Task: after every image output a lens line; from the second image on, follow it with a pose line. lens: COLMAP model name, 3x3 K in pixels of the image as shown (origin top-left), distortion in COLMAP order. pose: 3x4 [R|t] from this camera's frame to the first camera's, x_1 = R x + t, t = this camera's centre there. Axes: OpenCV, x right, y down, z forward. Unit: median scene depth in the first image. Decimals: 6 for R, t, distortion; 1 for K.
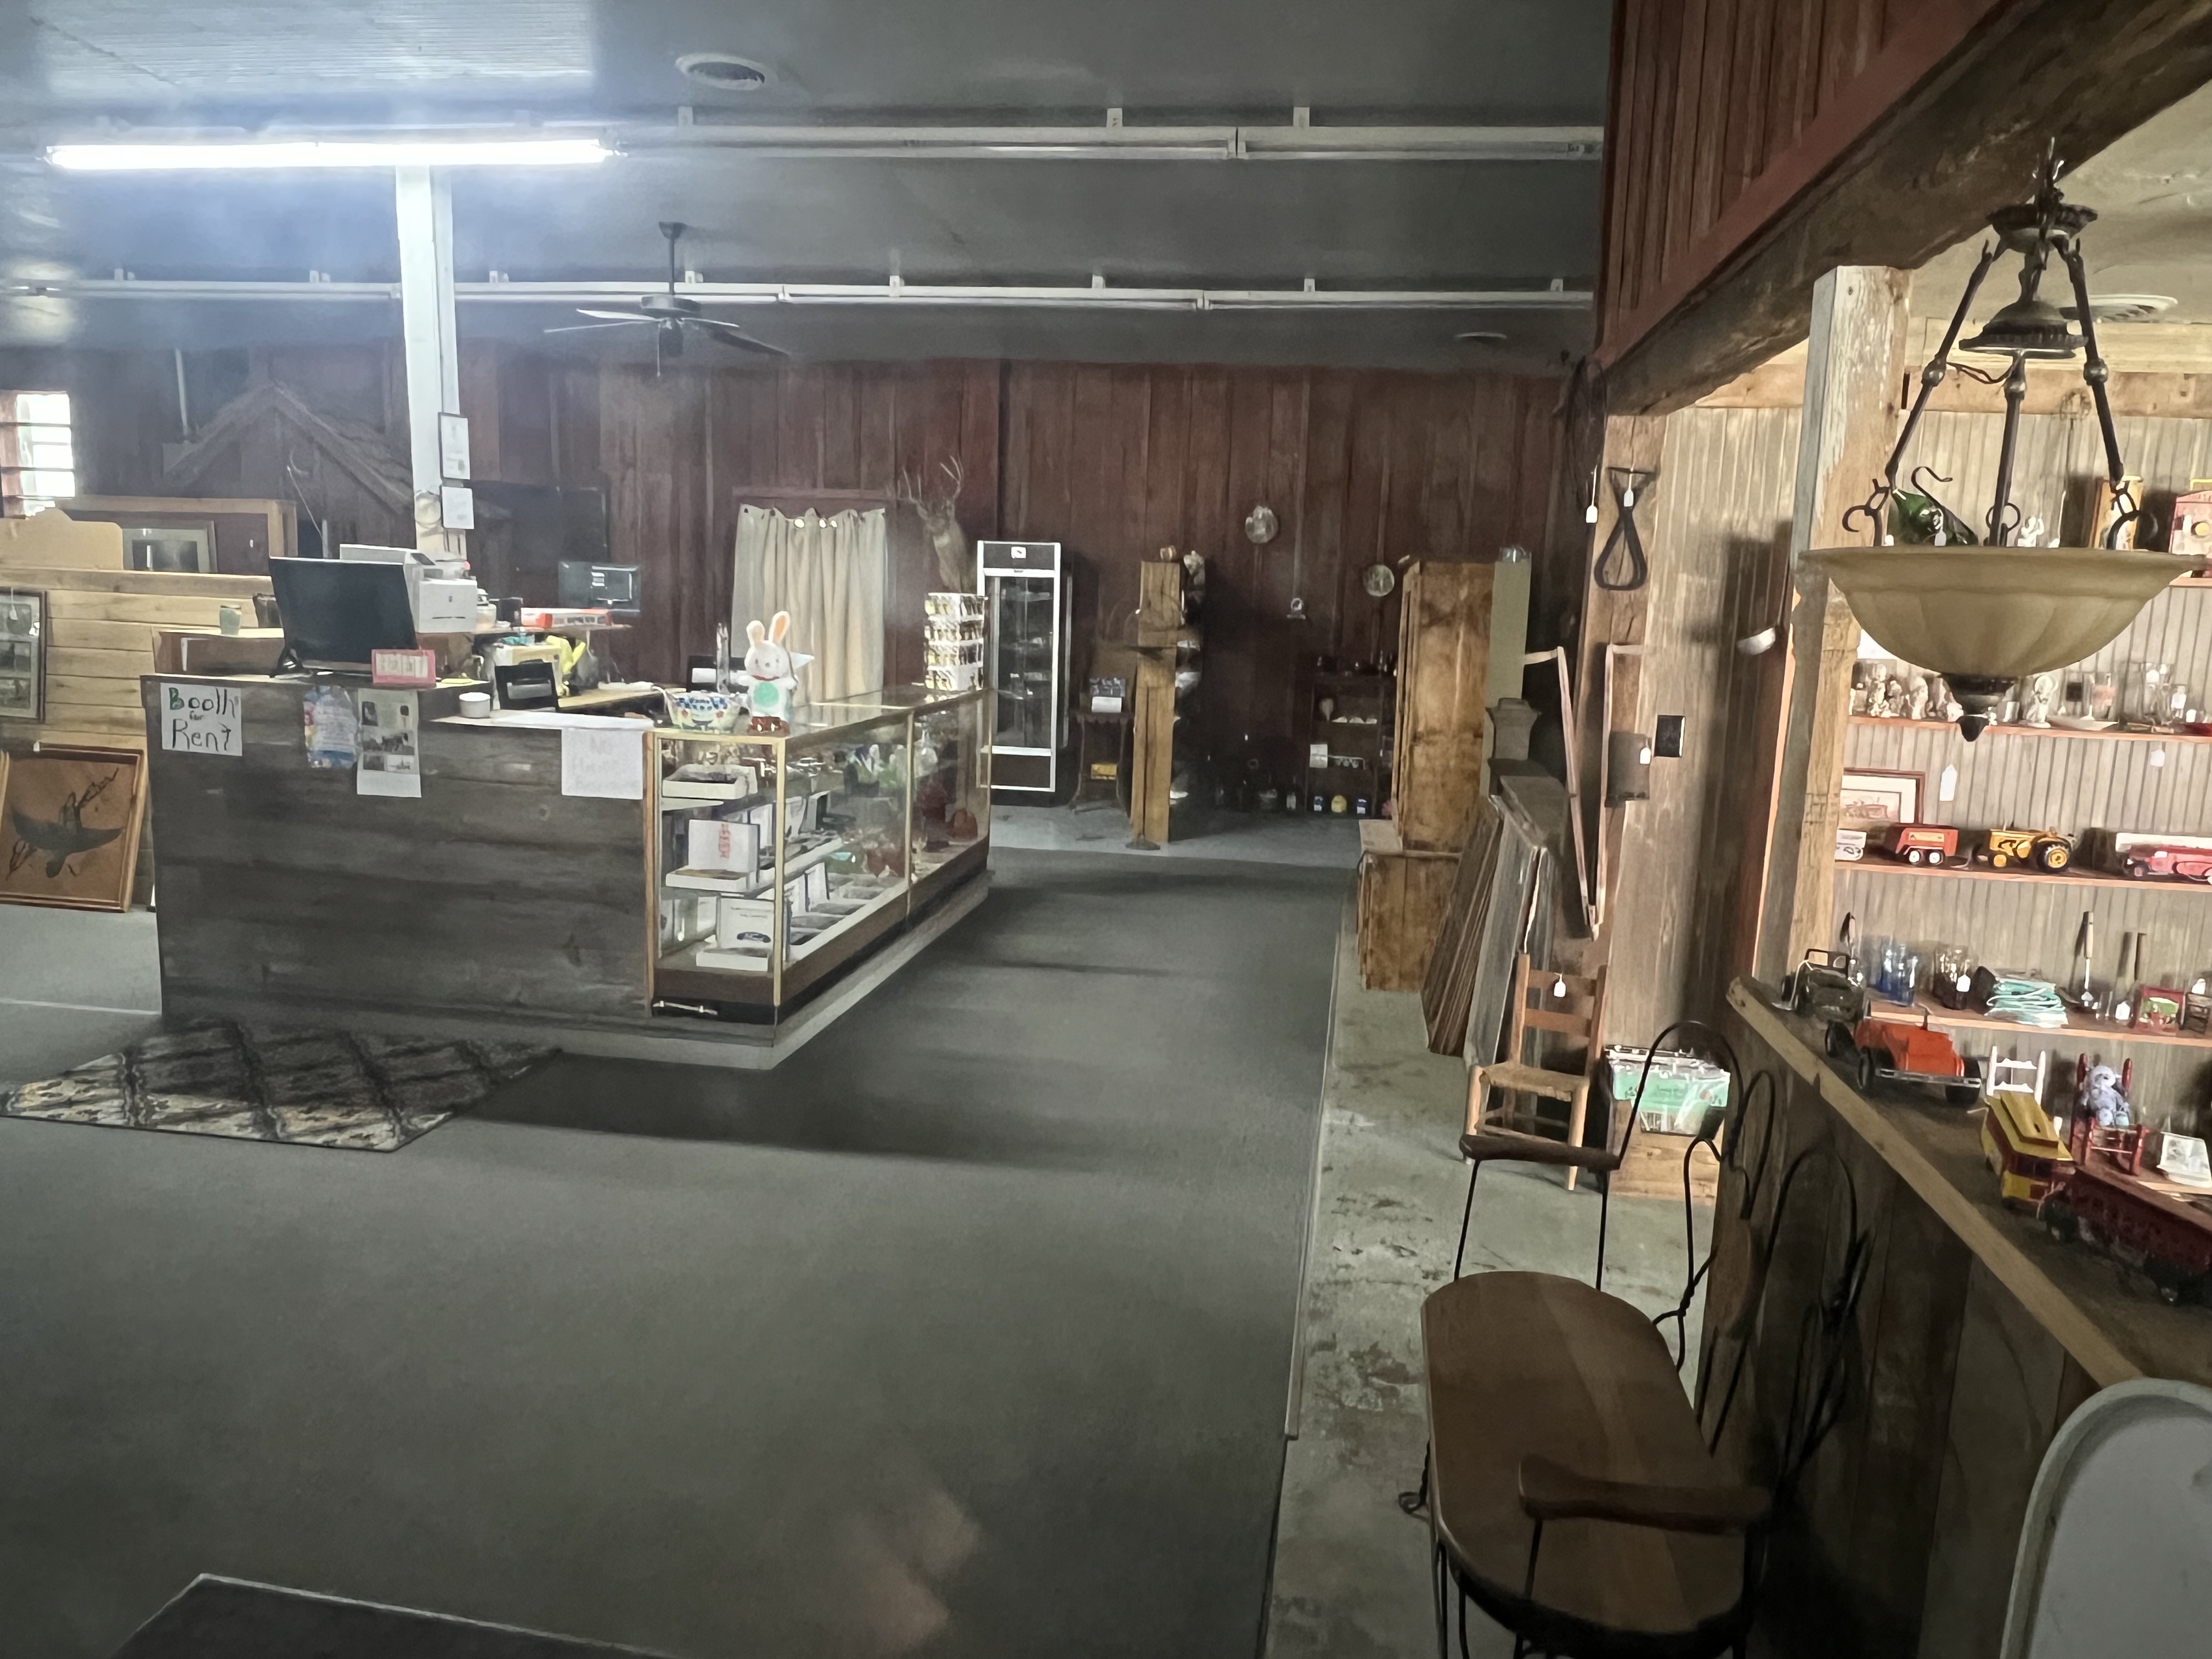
lens RADIAL K [[1504.8, 0, 1104.3], [0, 1504.8, 824.9], [0, 0, 1]] dist [-0.001617, 0.003663]
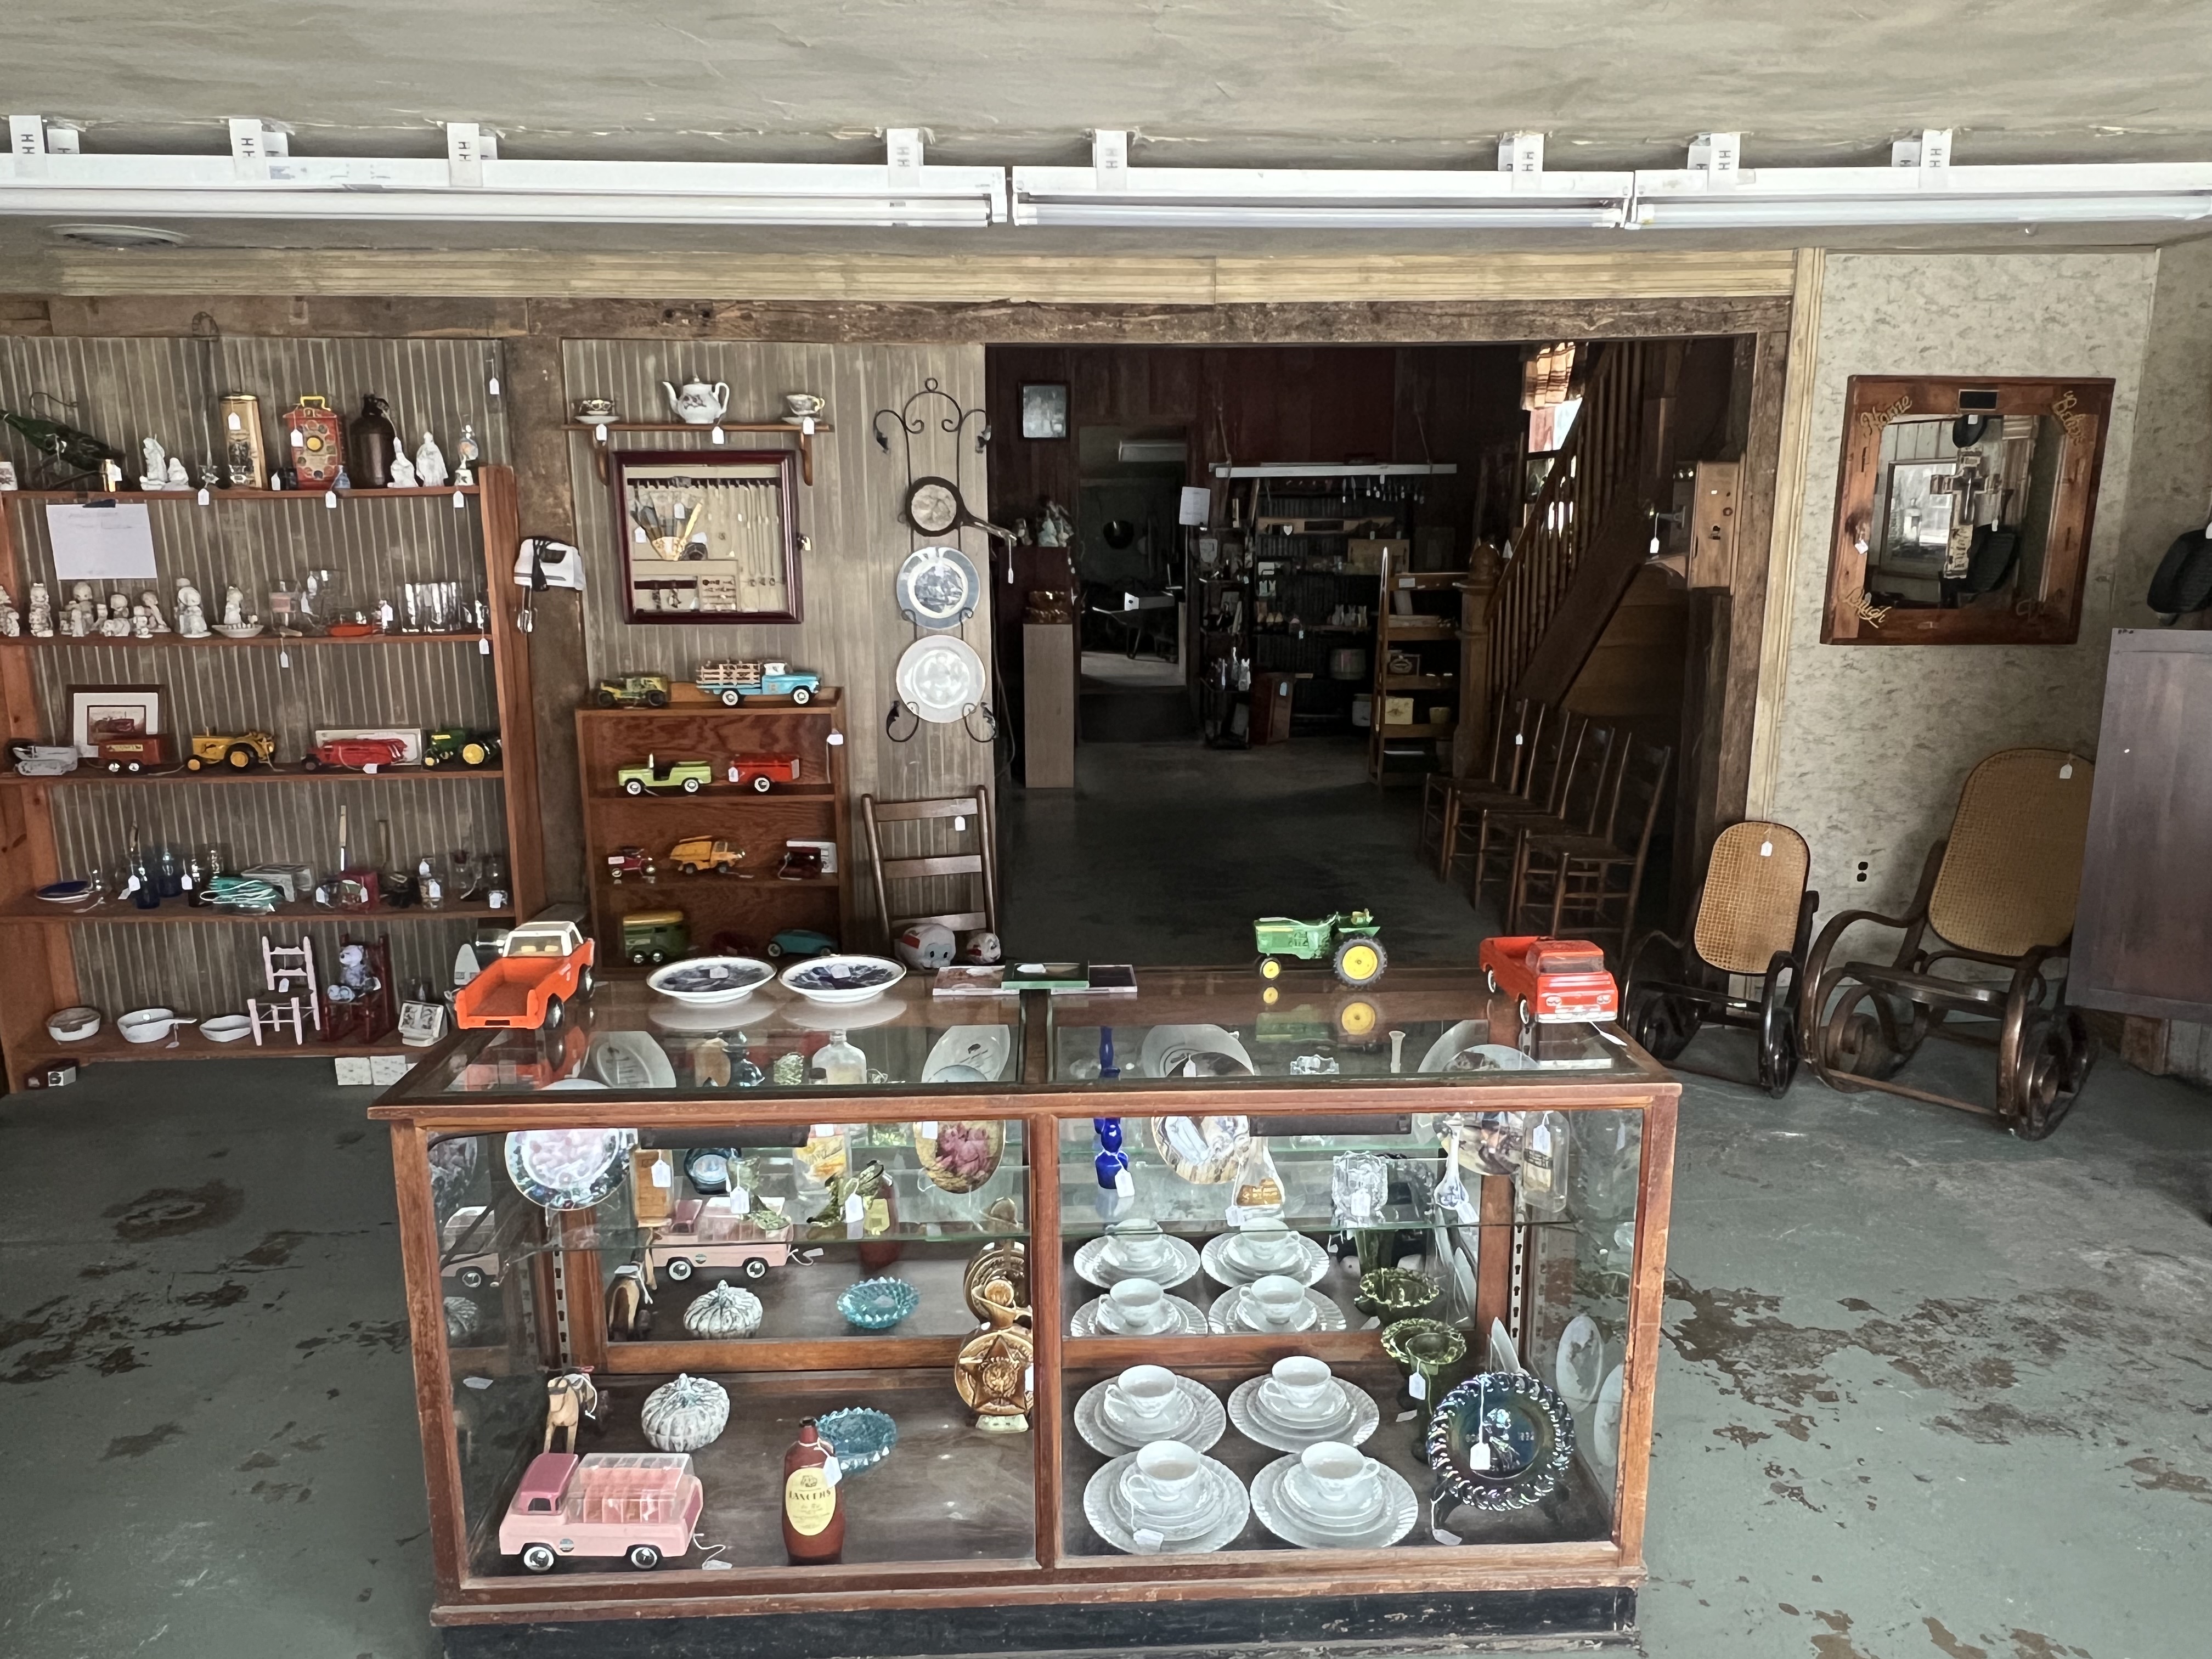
lens RADIAL K [[1504.8, 0, 1100.9], [0, 1504.8, 829.5], [0, 0, 1]] dist [-0.001617, 0.003663]
pose [[0.977689, -0.085523, 0.191859, 1.008203], [0.074718, 0.995221, 0.062874, 0.049872], [-0.196319, -0.047135, 0.979407, -0.167629]]
